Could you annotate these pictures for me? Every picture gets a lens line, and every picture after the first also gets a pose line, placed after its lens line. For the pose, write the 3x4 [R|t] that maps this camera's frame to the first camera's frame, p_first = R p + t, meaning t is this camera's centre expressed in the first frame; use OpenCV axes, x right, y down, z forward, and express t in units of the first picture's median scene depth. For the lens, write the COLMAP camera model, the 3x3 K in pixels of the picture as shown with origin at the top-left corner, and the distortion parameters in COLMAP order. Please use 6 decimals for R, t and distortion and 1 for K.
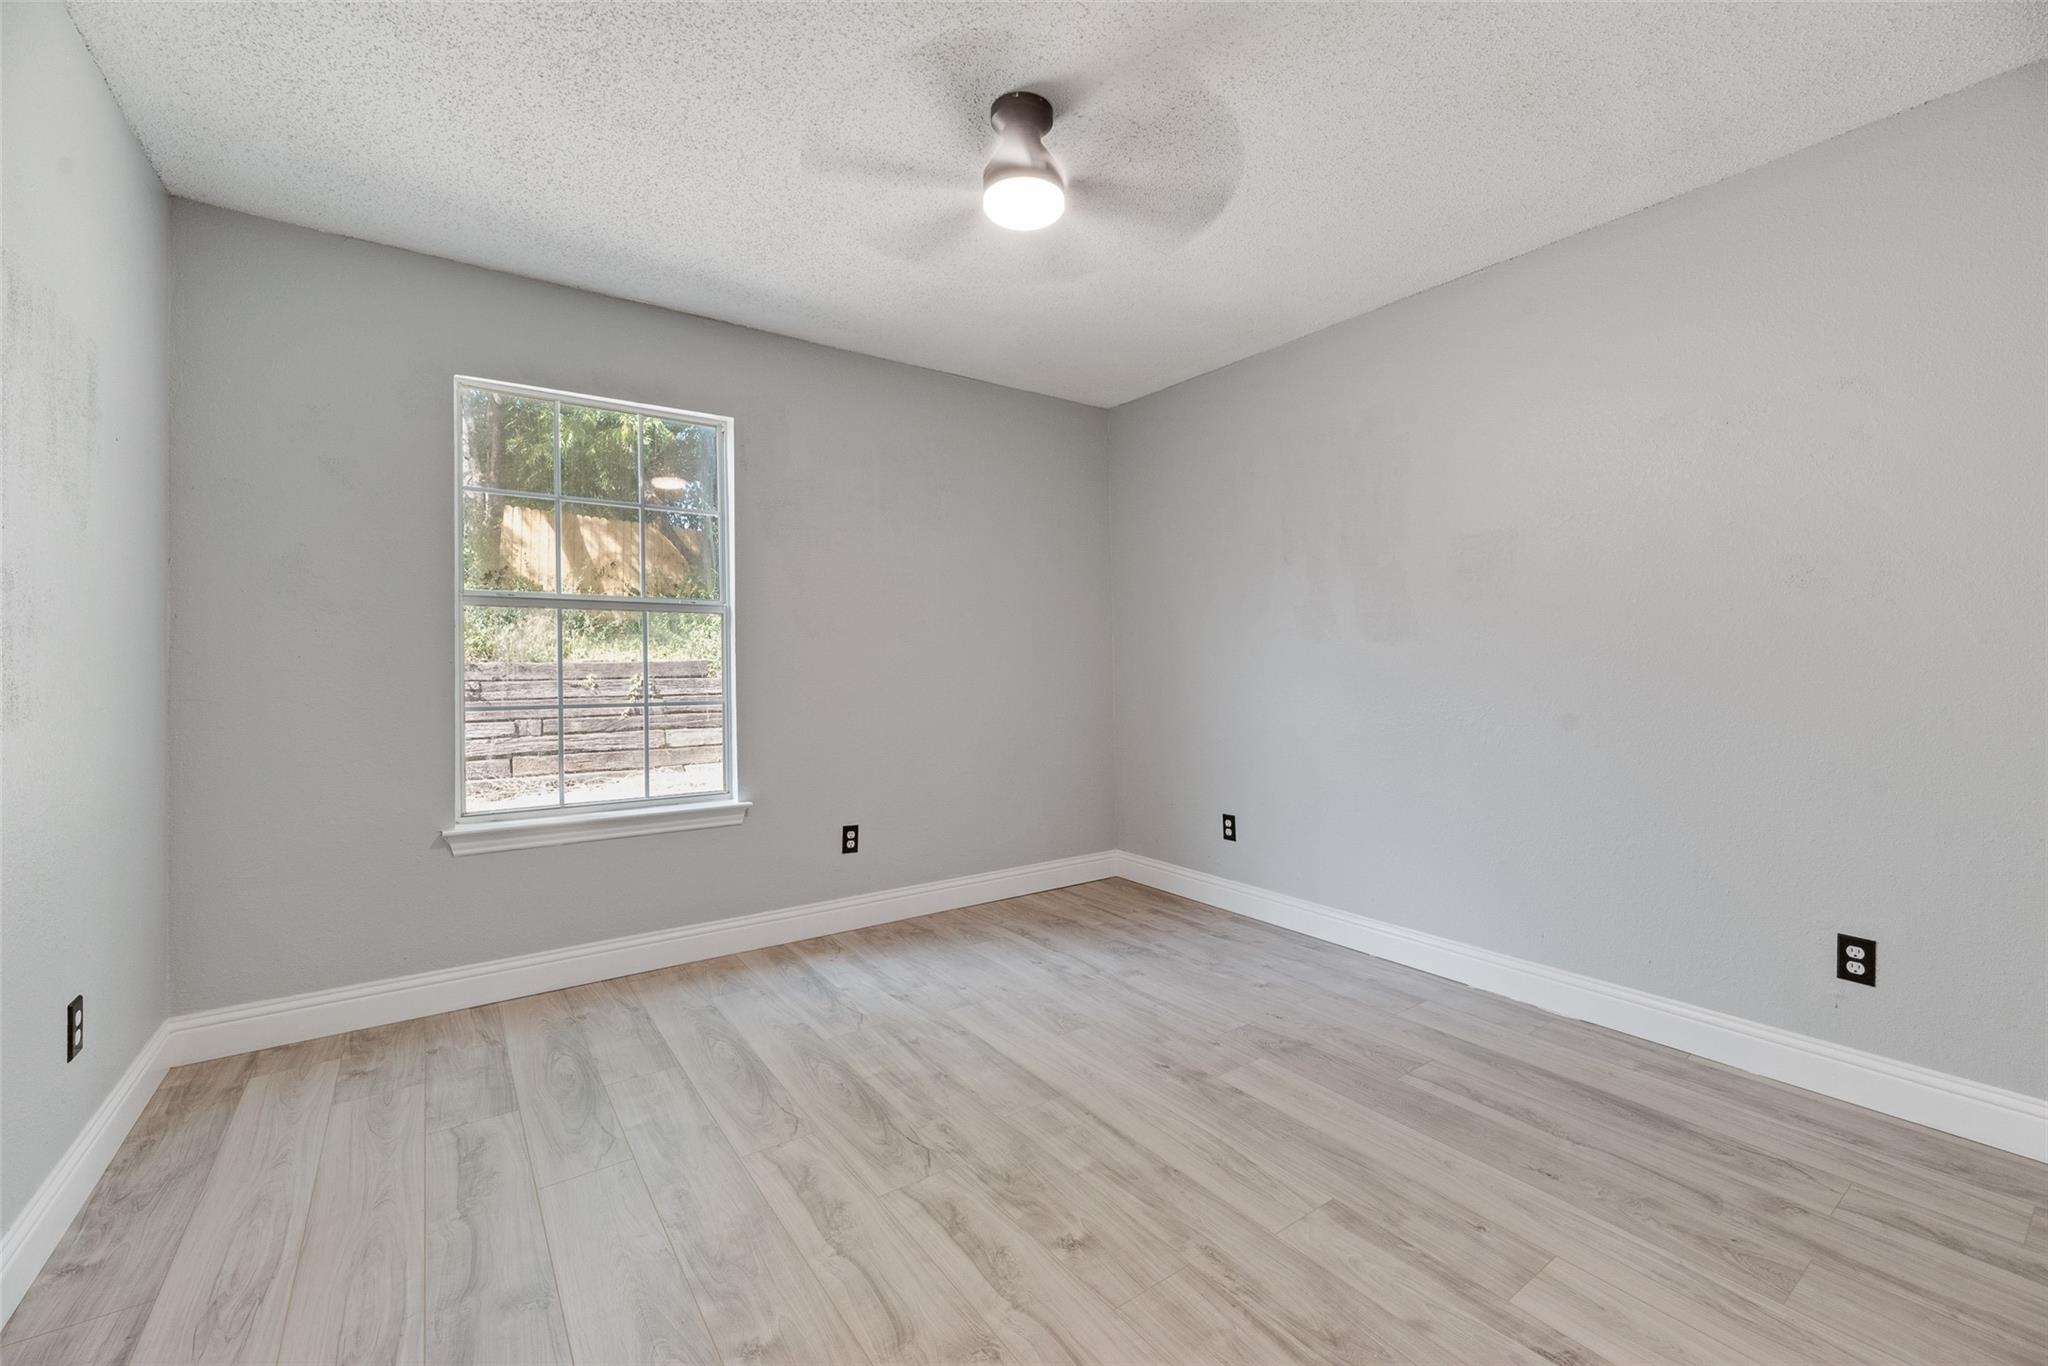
lens RADIAL K [[925.2, 0, 1024.0], [0, 925.2, 683.0], [0, 0, 1]] dist [0.001300, 0.000203]
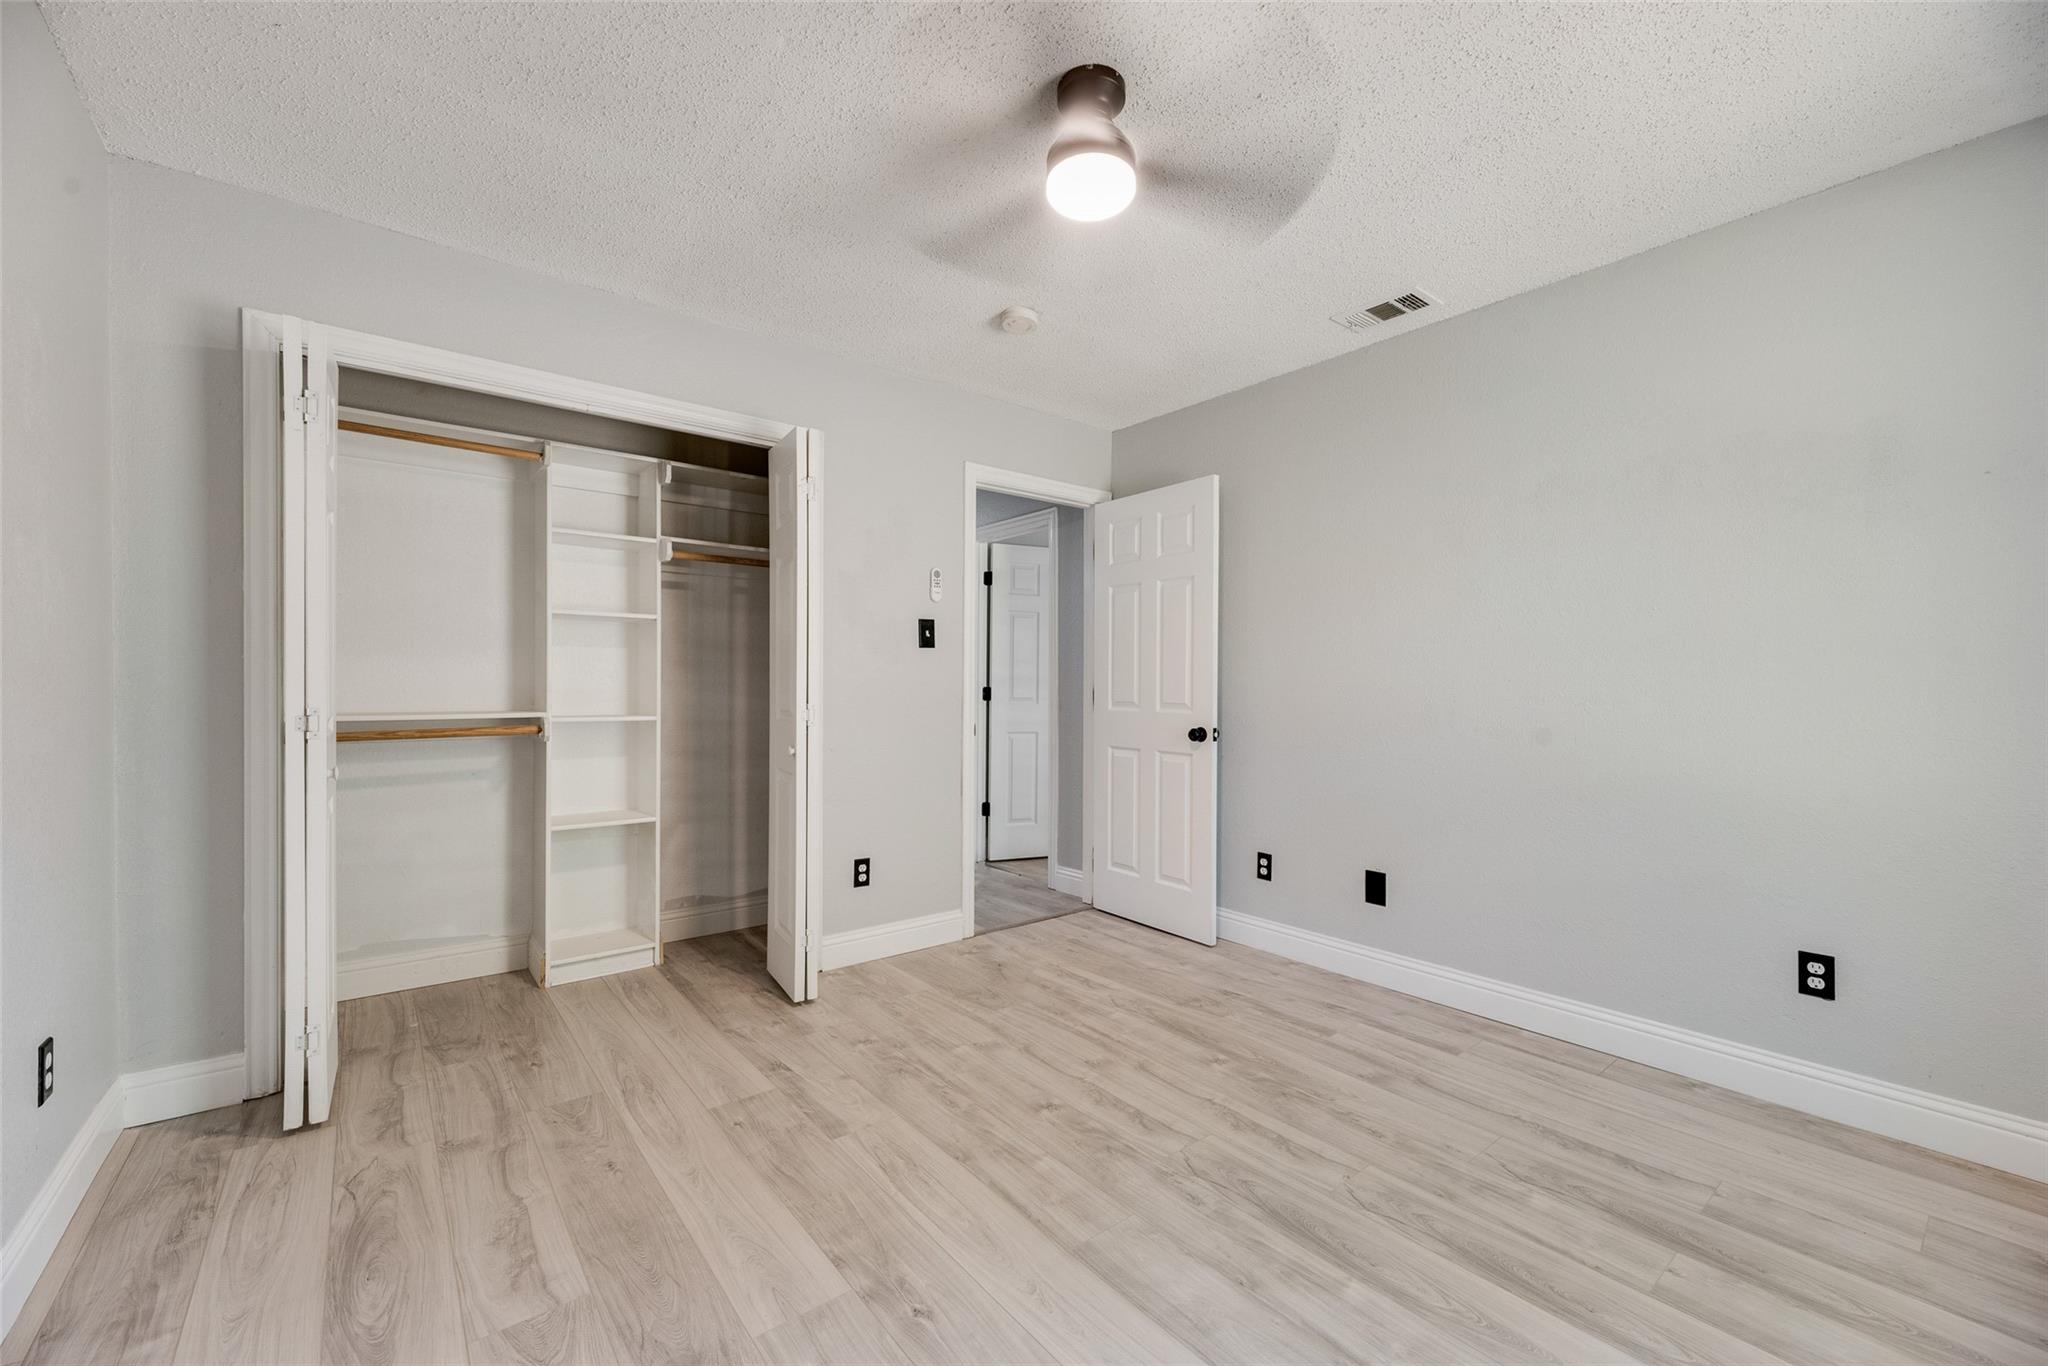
lens RADIAL K [[925.2, 0, 1024.0], [0, 925.2, 683.0], [0, 0, 1]] dist [0.001300, 0.000203]
pose [[-0.998573, -0.002579, -0.053340, 0.140126], [-0.003083, 0.999951, 0.009365, -0.039887], [0.053313, 0.009516, -0.998532, 2.015850]]
